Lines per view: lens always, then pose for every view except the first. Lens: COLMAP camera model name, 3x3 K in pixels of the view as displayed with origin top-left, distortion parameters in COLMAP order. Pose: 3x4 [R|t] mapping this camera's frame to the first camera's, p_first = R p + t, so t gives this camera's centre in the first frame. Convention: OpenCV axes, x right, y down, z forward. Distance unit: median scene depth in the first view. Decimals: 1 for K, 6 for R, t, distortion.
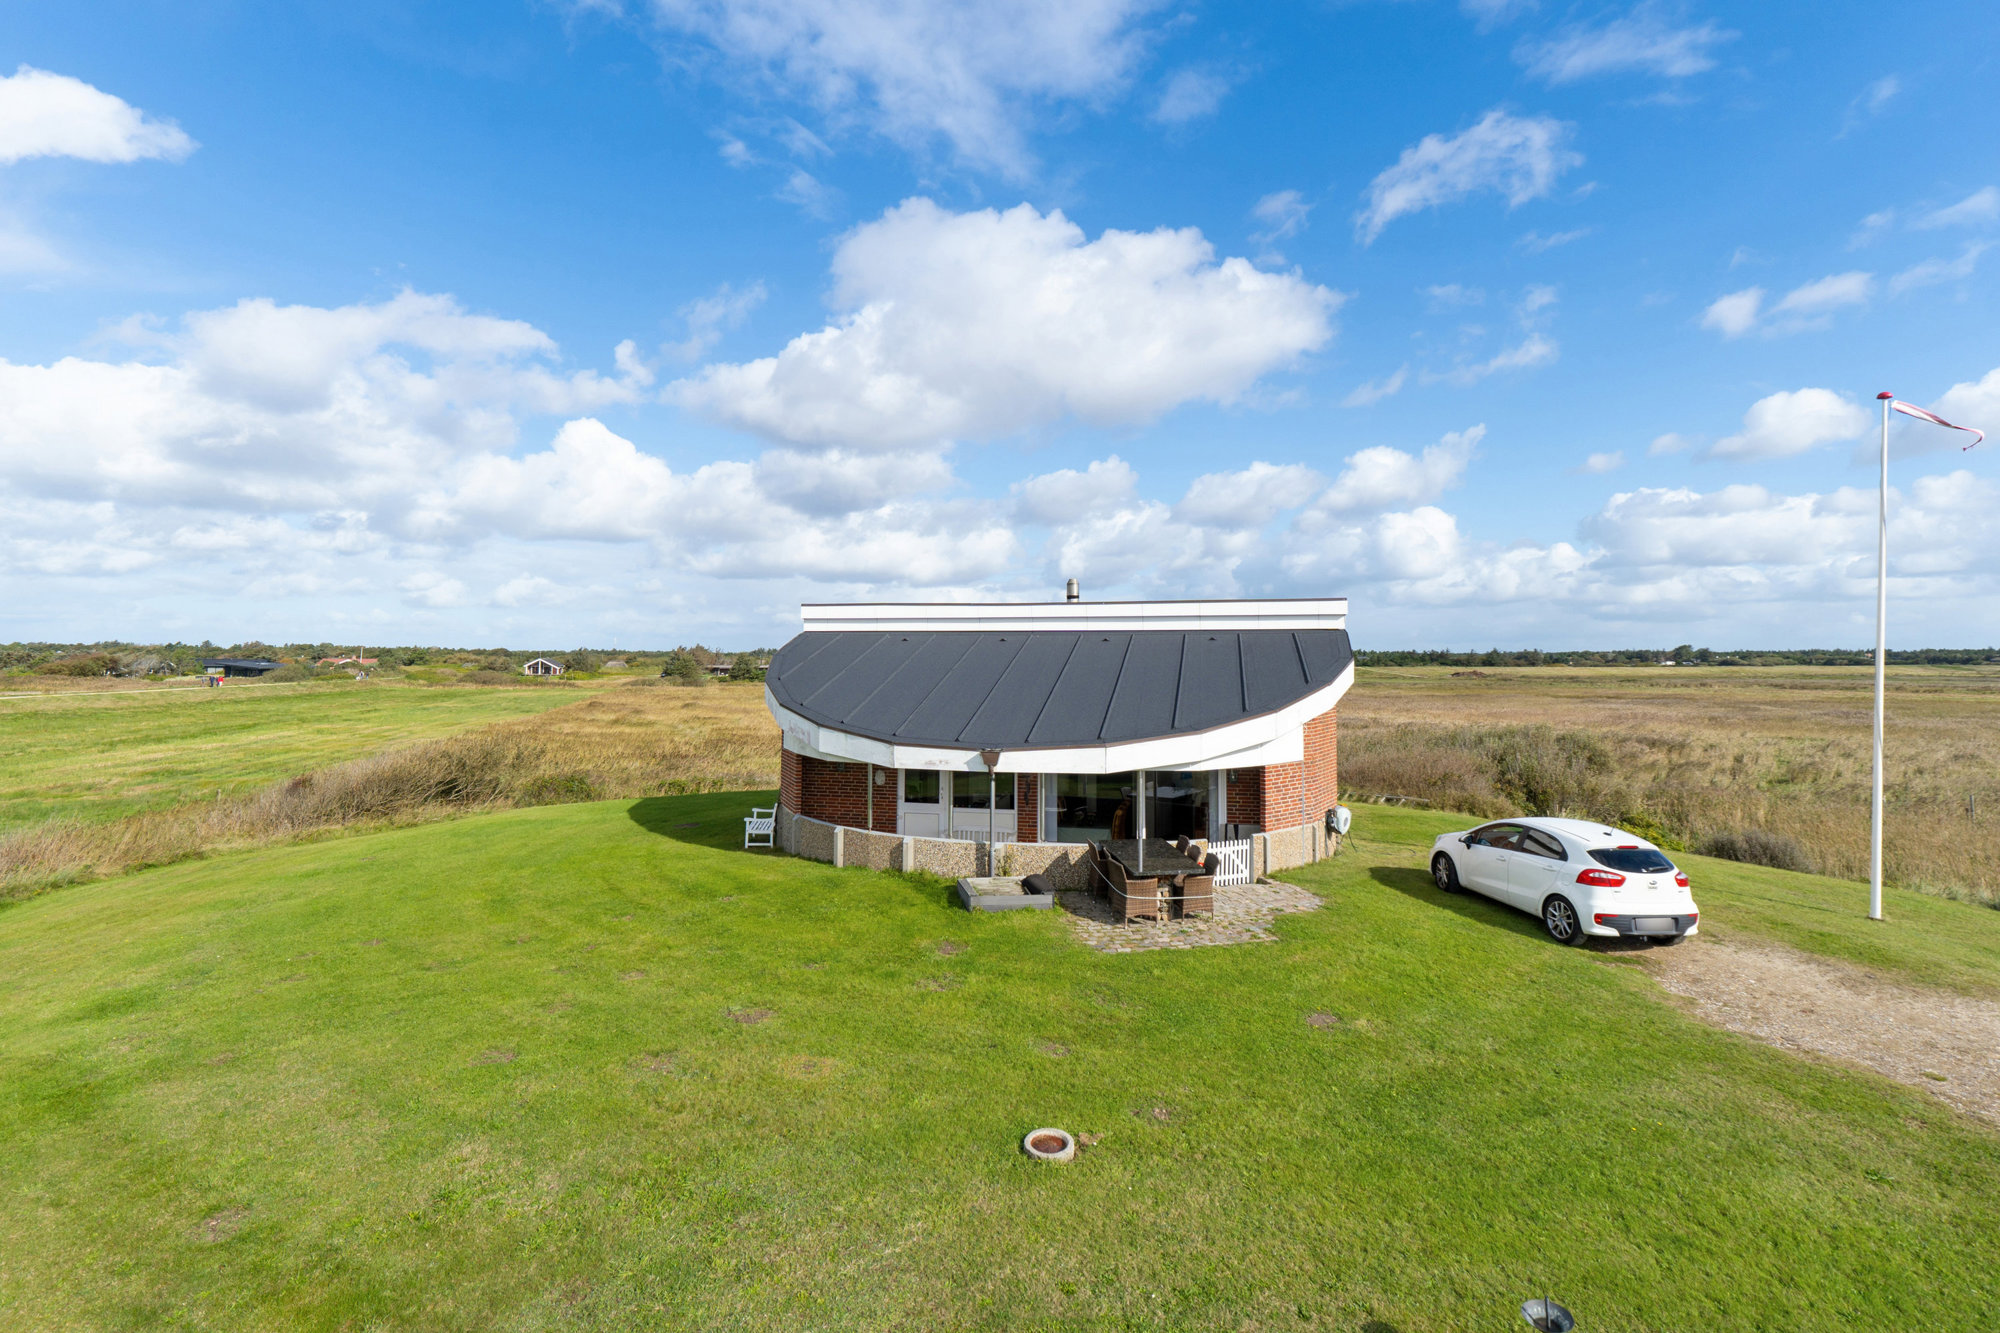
lens RADIAL K [[978.9, 0, 999.3], [0, 978.9, 666.6], [0, 0, 1]] dist [-0.002318, -0.000220]
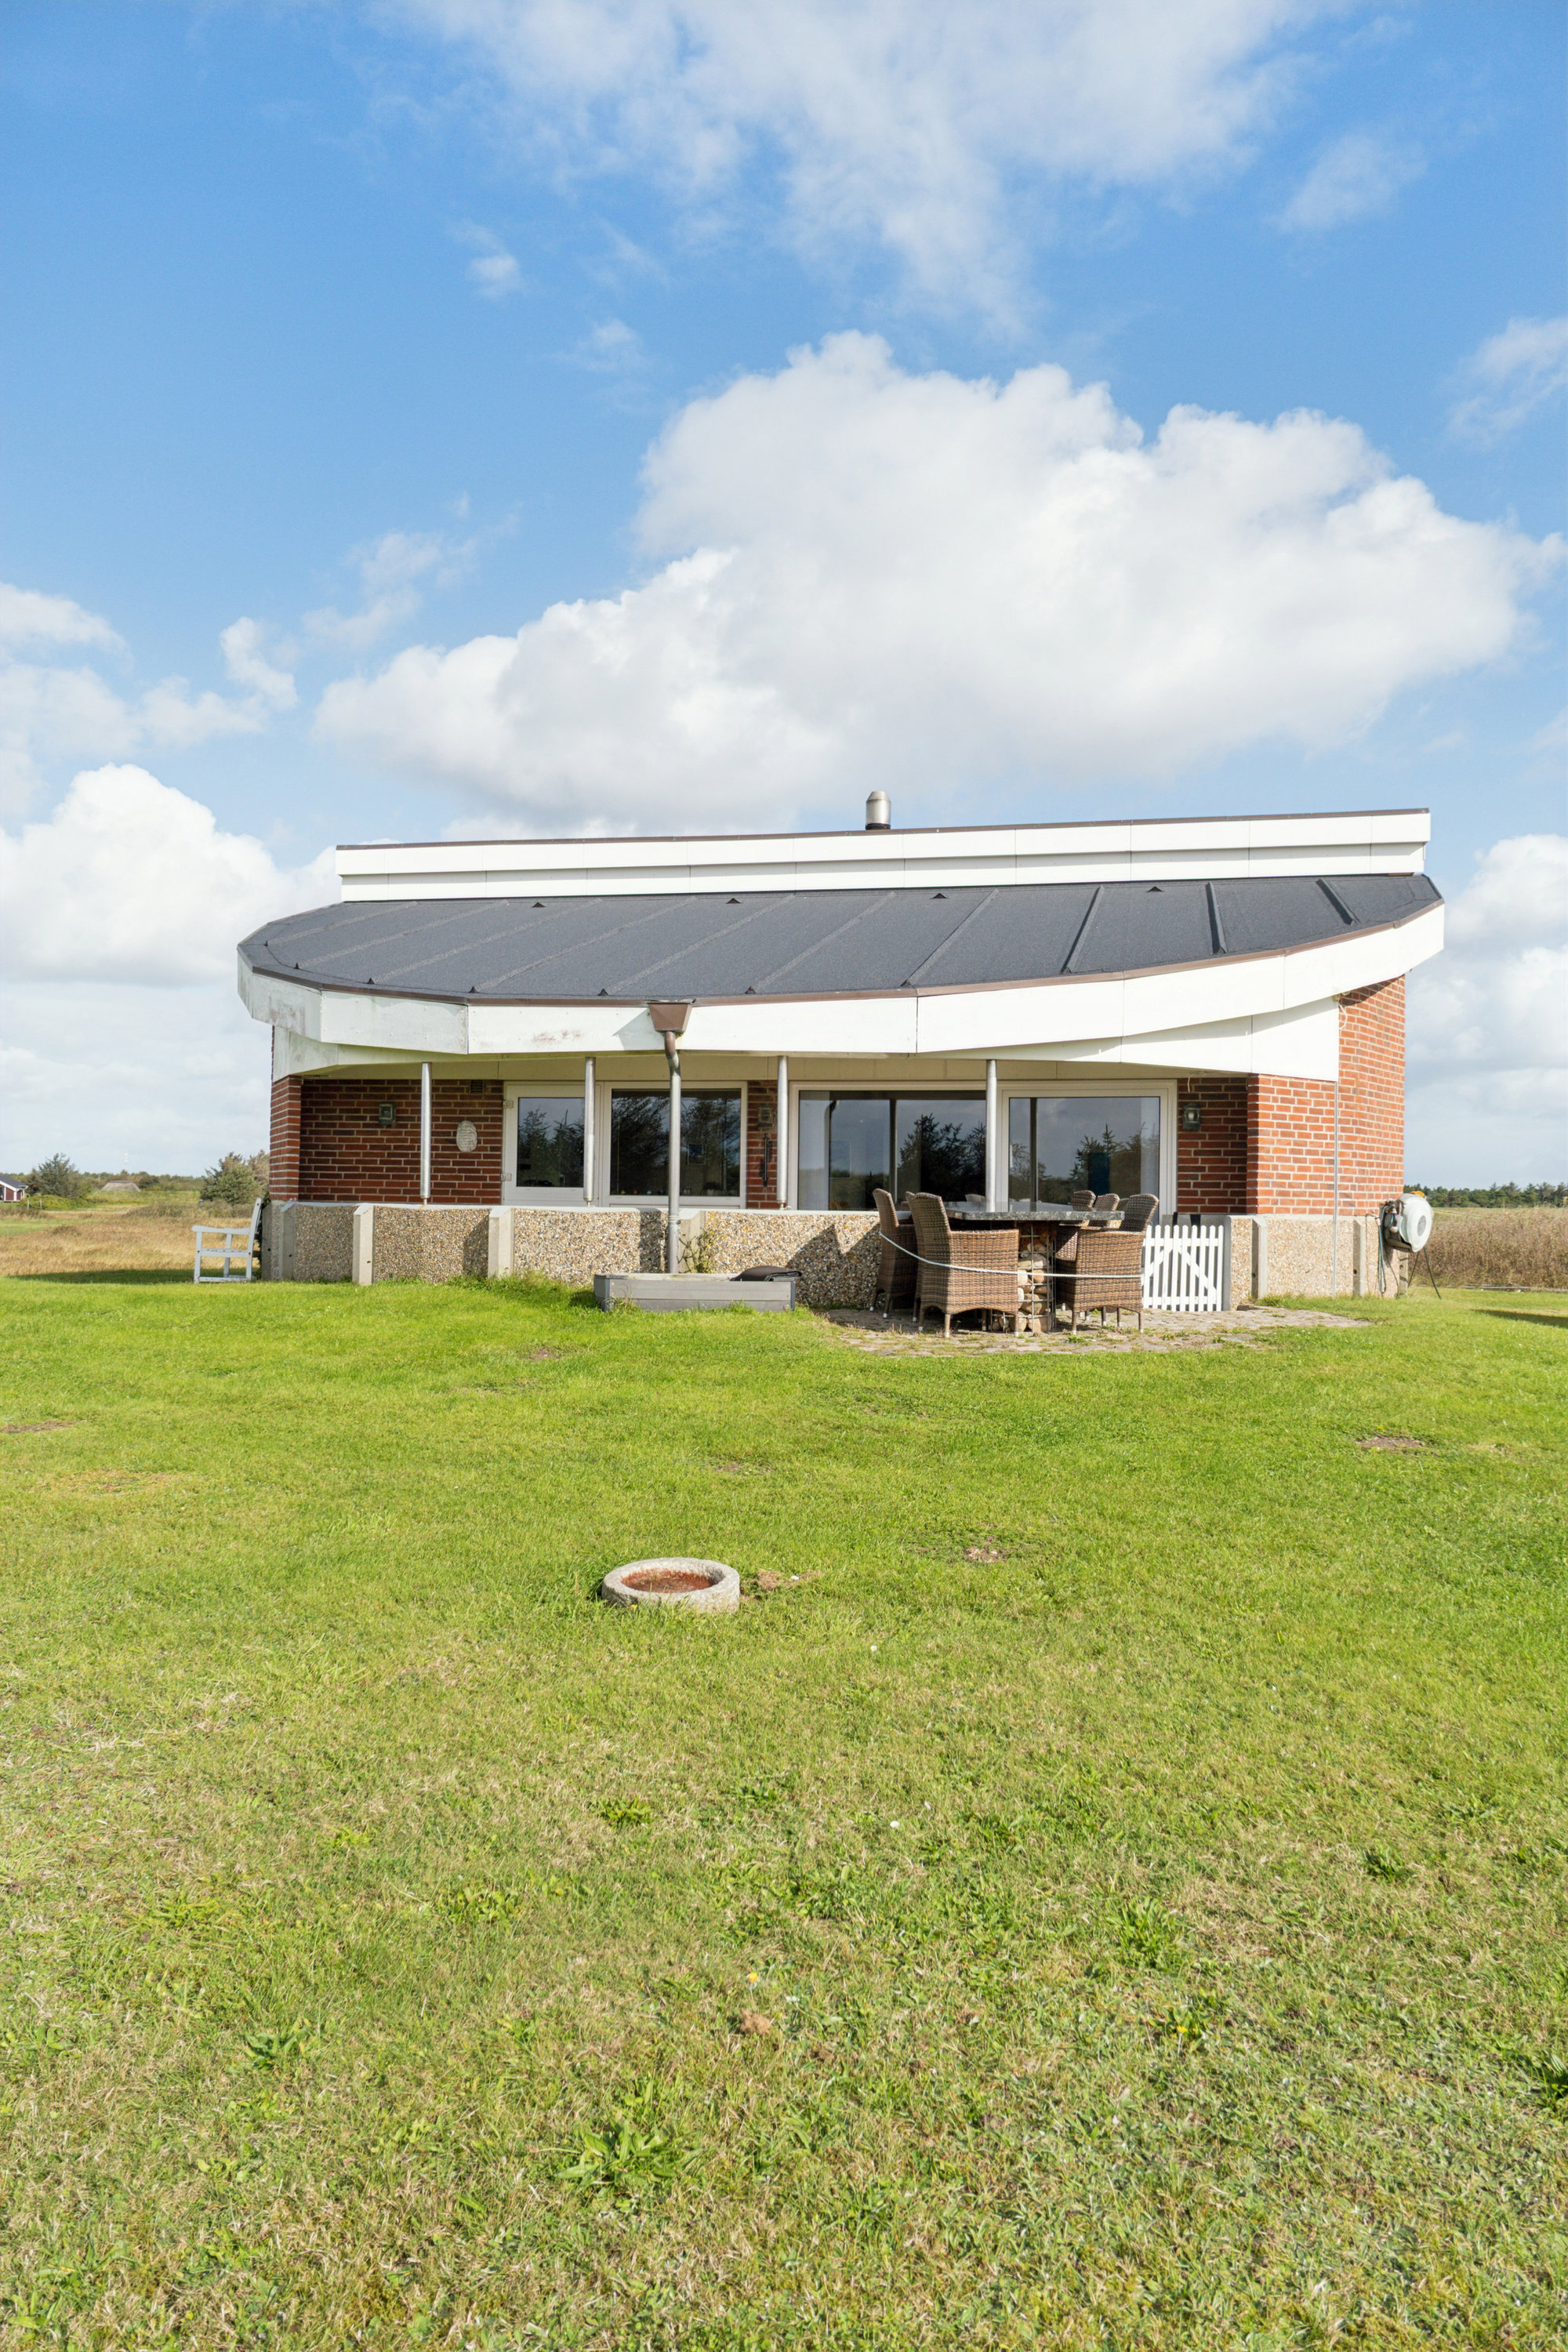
lens RADIAL K [[1797.2, 0, 783.5], [0, 1797.2, 1176.1], [0, 0, 1]] dist [0.011725, 0.001763]
pose [[0.999908, 0.009958, 0.009197, 0.036449], [-0.010271, 0.999348, 0.034607, 0.132784], [-0.008846, -0.034698, 0.999359, 0.139309]]
